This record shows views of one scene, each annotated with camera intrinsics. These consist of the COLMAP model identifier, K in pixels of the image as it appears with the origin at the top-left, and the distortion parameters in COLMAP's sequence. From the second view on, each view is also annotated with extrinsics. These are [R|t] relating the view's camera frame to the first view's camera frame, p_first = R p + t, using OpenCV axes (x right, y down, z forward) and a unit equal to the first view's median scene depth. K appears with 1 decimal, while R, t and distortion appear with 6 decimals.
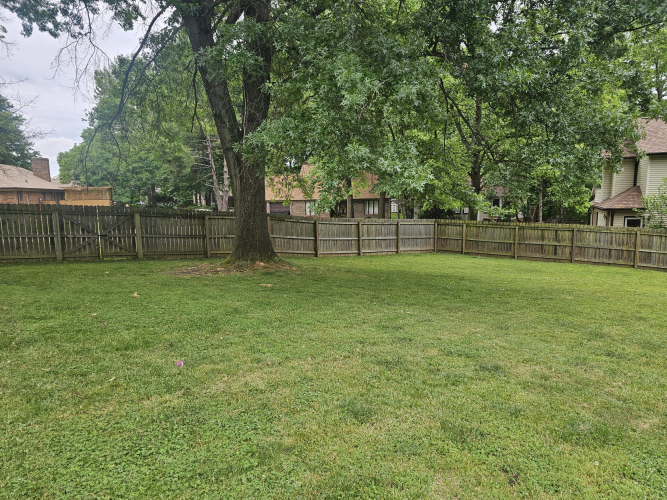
lens RADIAL K [[442.2, 0, 333.6], [0, 442.2, 252.0], [0, 0, 1]] dist [0.047176, -0.035726]
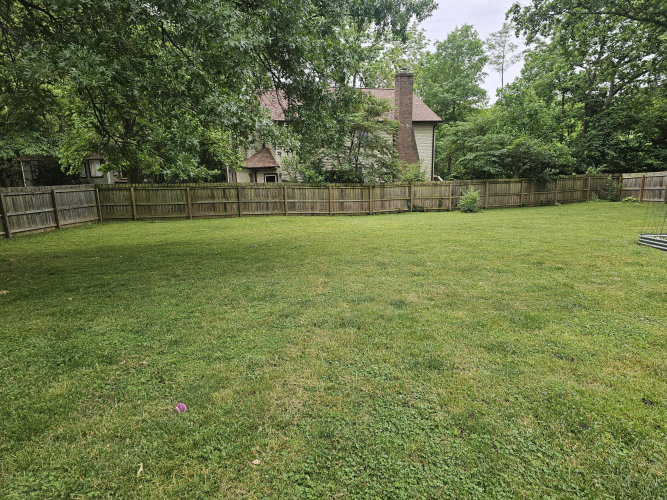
lens RADIAL K [[442.2, 0, 329.0], [0, 442.2, 249.1], [0, 0, 1]] dist [0.047176, -0.035726]
pose [[0.667620, -0.160949, 0.726897, -0.135162], [0.102998, 0.986931, 0.123926, -0.010627], [-0.737343, -0.007866, 0.675473, 0.076186]]
